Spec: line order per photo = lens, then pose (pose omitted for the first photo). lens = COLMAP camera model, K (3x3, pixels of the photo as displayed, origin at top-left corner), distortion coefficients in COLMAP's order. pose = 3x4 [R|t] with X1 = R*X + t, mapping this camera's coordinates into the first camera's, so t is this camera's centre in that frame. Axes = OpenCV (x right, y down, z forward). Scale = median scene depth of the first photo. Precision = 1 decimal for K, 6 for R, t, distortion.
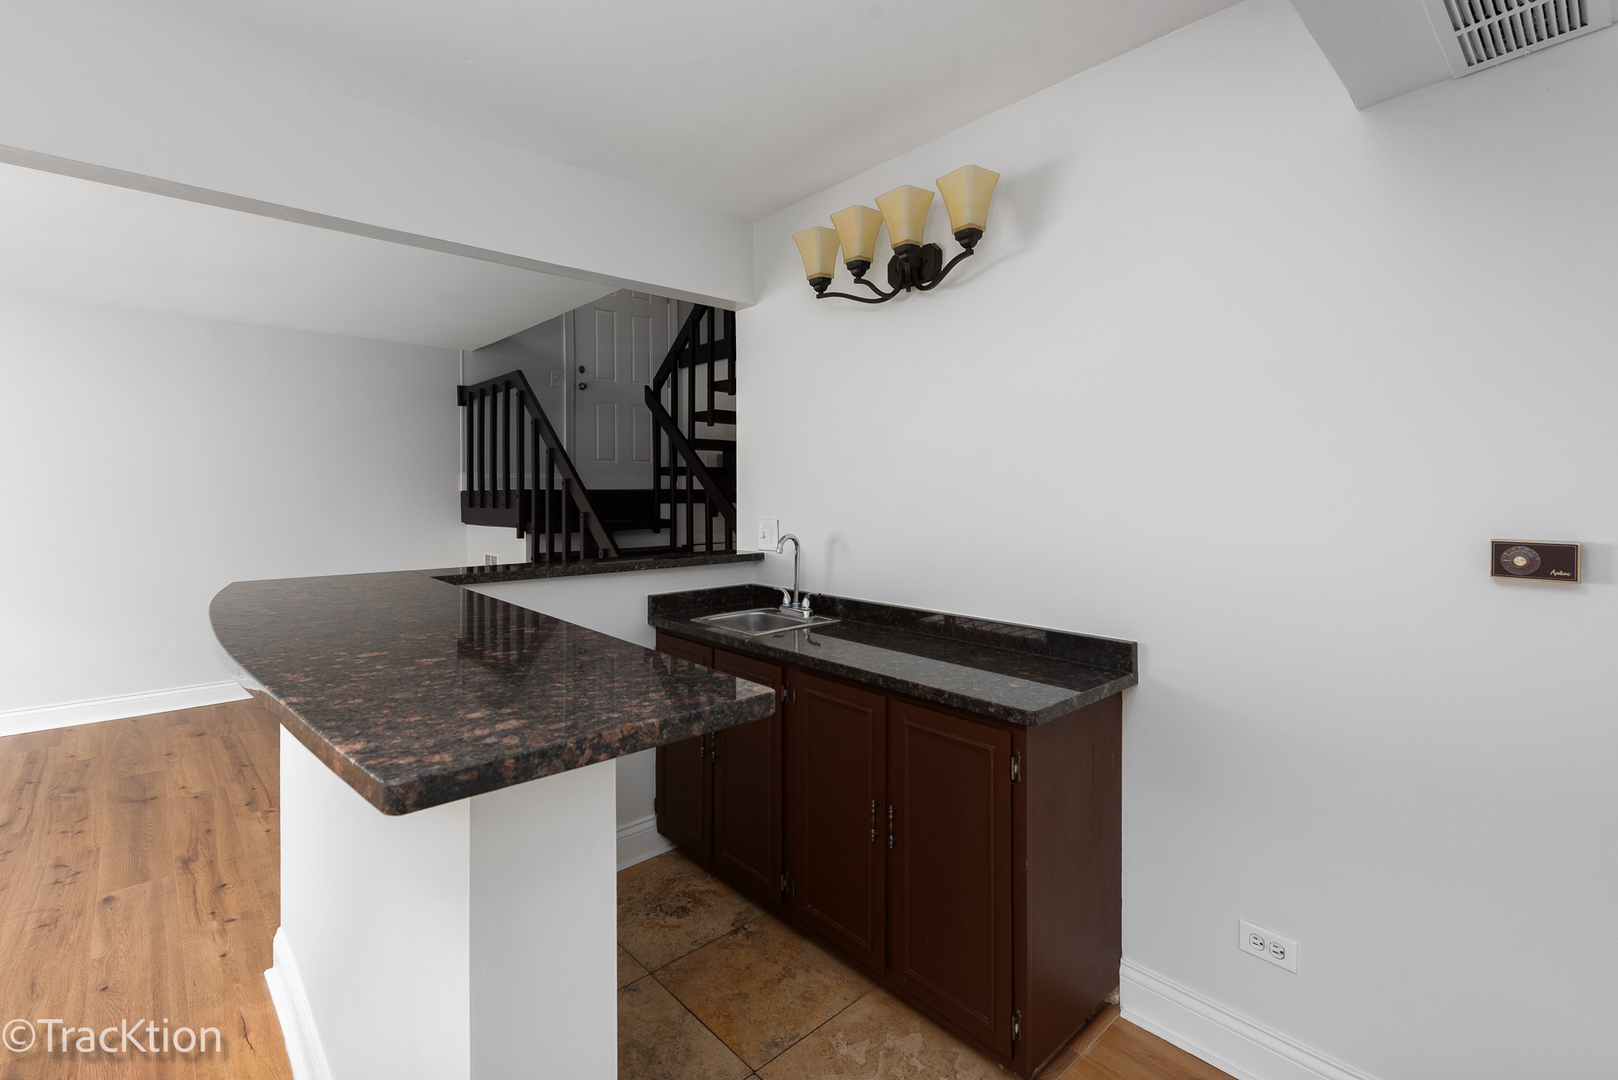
lens RADIAL K [[727.9, 0, 796.1], [0, 727.9, 496.4], [0, 0, 1]] dist [0.004846, -0.000022]
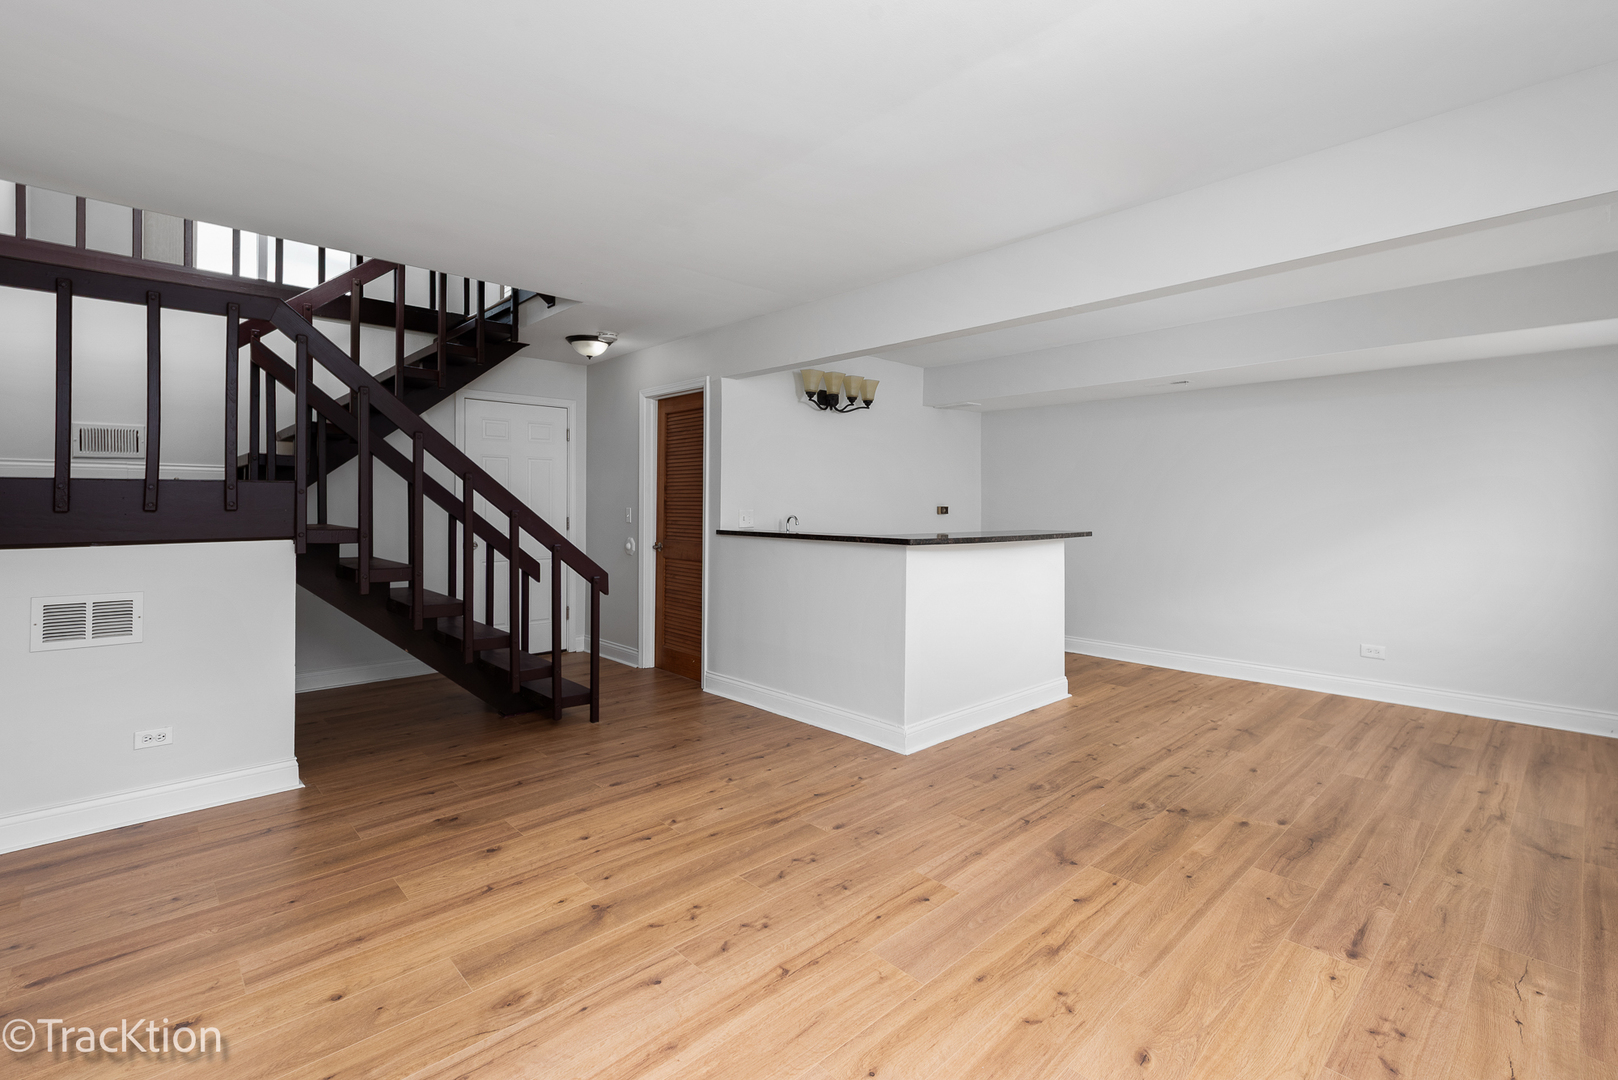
lens RADIAL K [[727.9, 0, 802.4], [0, 727.9, 498.6], [0, 0, 1]] dist [0.004846, -0.000022]
pose [[0.000321, 0.003371, 0.999994, -1.882962], [0.006157, 0.999975, -0.003373, 0.012879], [-0.999981, 0.006158, 0.000301, 0.928820]]
